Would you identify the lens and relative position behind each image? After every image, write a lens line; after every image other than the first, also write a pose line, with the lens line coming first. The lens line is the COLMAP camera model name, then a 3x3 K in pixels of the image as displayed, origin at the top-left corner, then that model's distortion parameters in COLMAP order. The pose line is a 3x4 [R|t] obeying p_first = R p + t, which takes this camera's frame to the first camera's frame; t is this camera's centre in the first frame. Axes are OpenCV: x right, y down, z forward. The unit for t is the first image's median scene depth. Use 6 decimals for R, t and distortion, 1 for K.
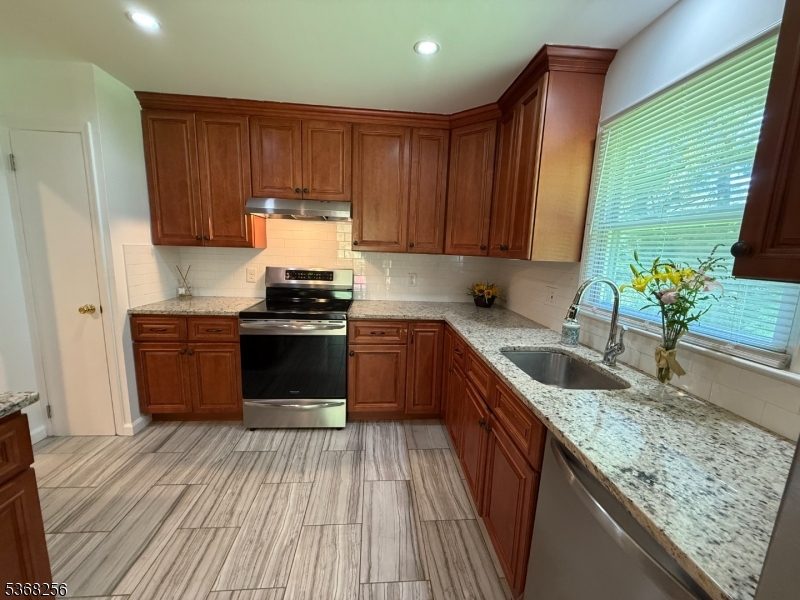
lens RADIAL K [[316.7, 0, 397.8], [0, 316.7, 301.0], [0, 0, 1]] dist [0.000509, 0.000146]
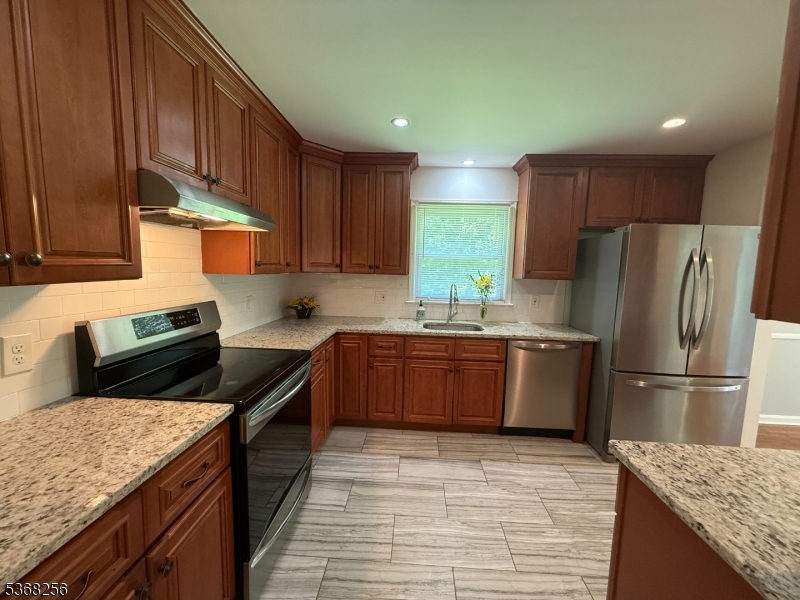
lens RADIAL K [[316.7, 0, 397.8], [0, 316.7, 301.0], [0, 0, 1]] dist [0.000509, 0.000146]
pose [[0.137290, -0.137936, 0.980880, -0.916028], [0.139299, 0.983104, 0.118751, -0.151383], [-0.980687, 0.120332, 0.154185, 0.619832]]
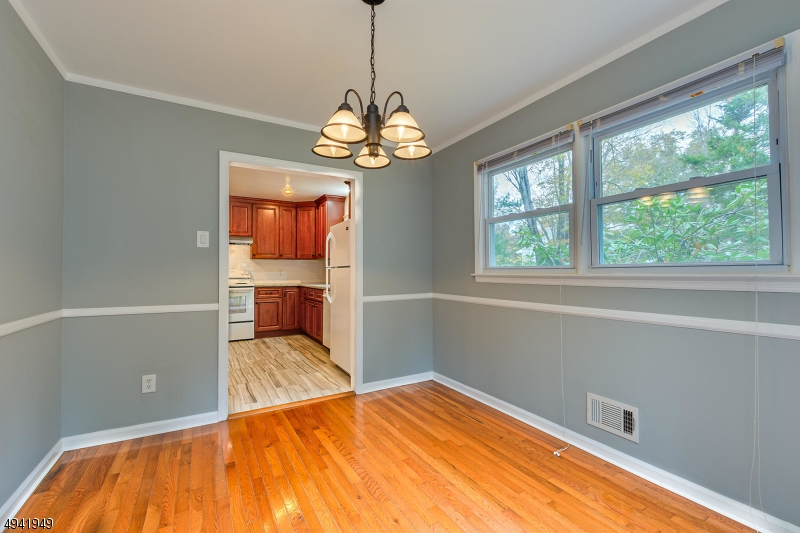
lens RADIAL K [[344.7, 0, 407.3], [0, 344.7, 269.7], [0, 0, 1]] dist [-0.000018, 0.000003]
pose [[0.894188, -0.034729, 0.446343, -0.277053], [0.106286, 0.984950, -0.136293, 0.388234], [-0.434893, 0.169312, 0.884422, -1.679724]]
